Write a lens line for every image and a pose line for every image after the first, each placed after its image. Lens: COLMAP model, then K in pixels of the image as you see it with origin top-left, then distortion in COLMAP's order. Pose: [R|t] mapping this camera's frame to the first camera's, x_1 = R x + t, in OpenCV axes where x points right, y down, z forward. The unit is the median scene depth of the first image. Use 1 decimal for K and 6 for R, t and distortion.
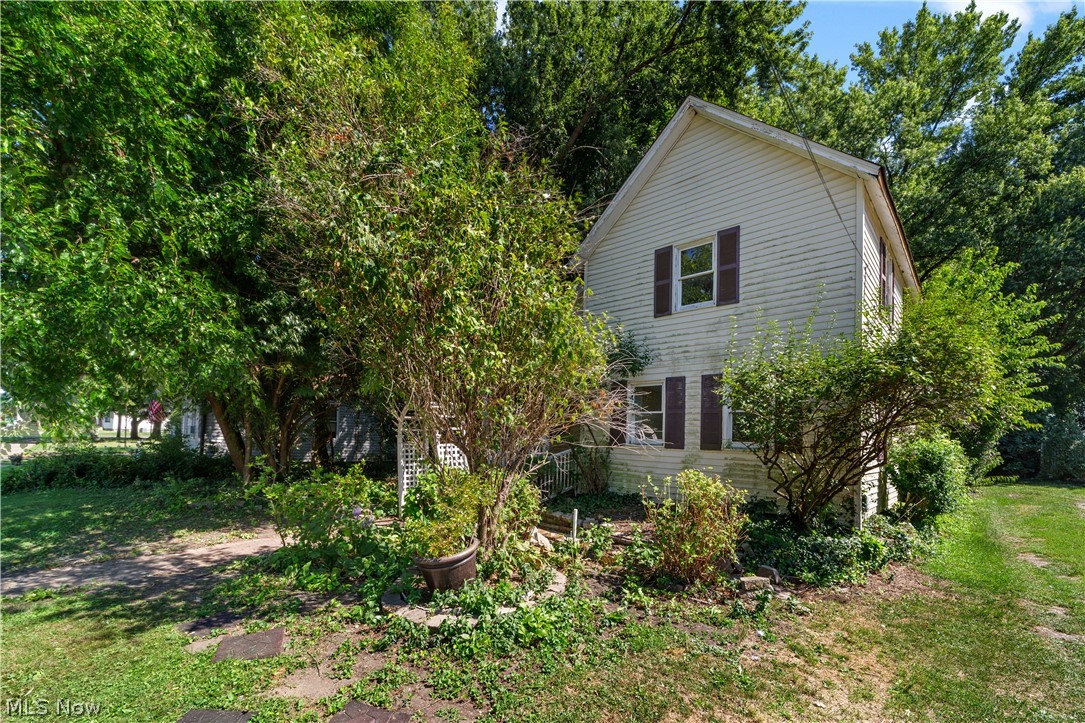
lens RADIAL K [[441.7, 0, 540.0], [0, 441.7, 386.9], [0, 0, 1]] dist [-0.021966, 0.009817]
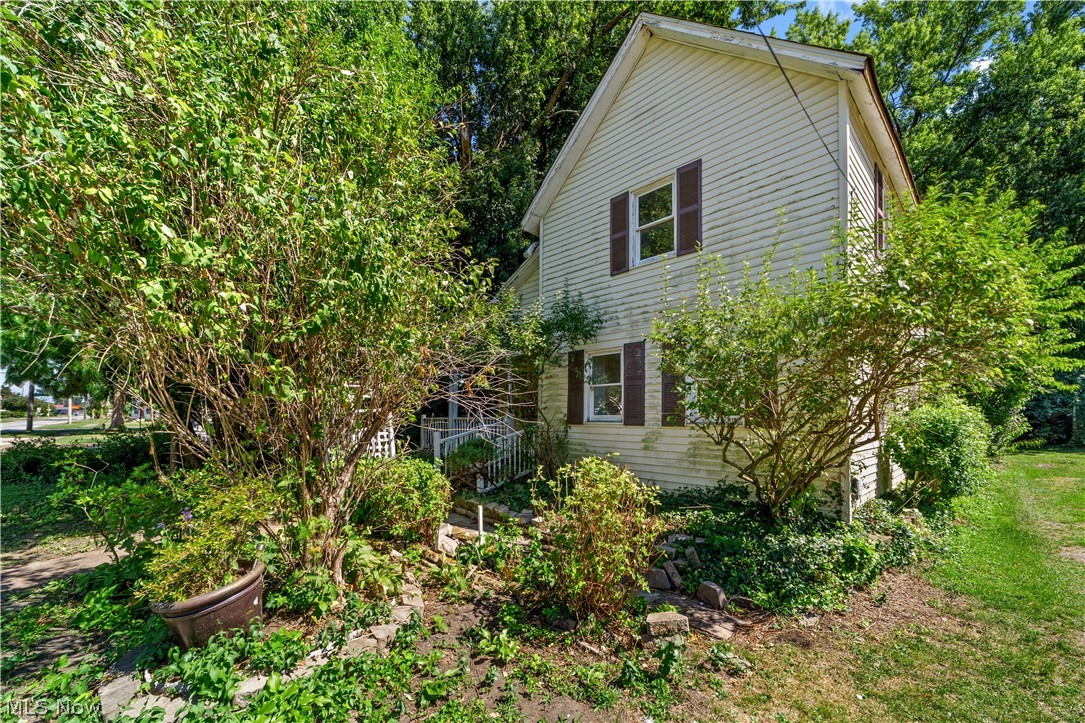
lens RADIAL K [[427.2, 0, 537.0], [0, 427.2, 375.4], [0, 0, 1]] dist [-0.020042, 0.009097]
pose [[0.998504, -0.034039, -0.042787, 0.163300], [0.034841, 0.999228, 0.018134, 0.021296], [0.042137, -0.019597, 0.998920, 0.168749]]
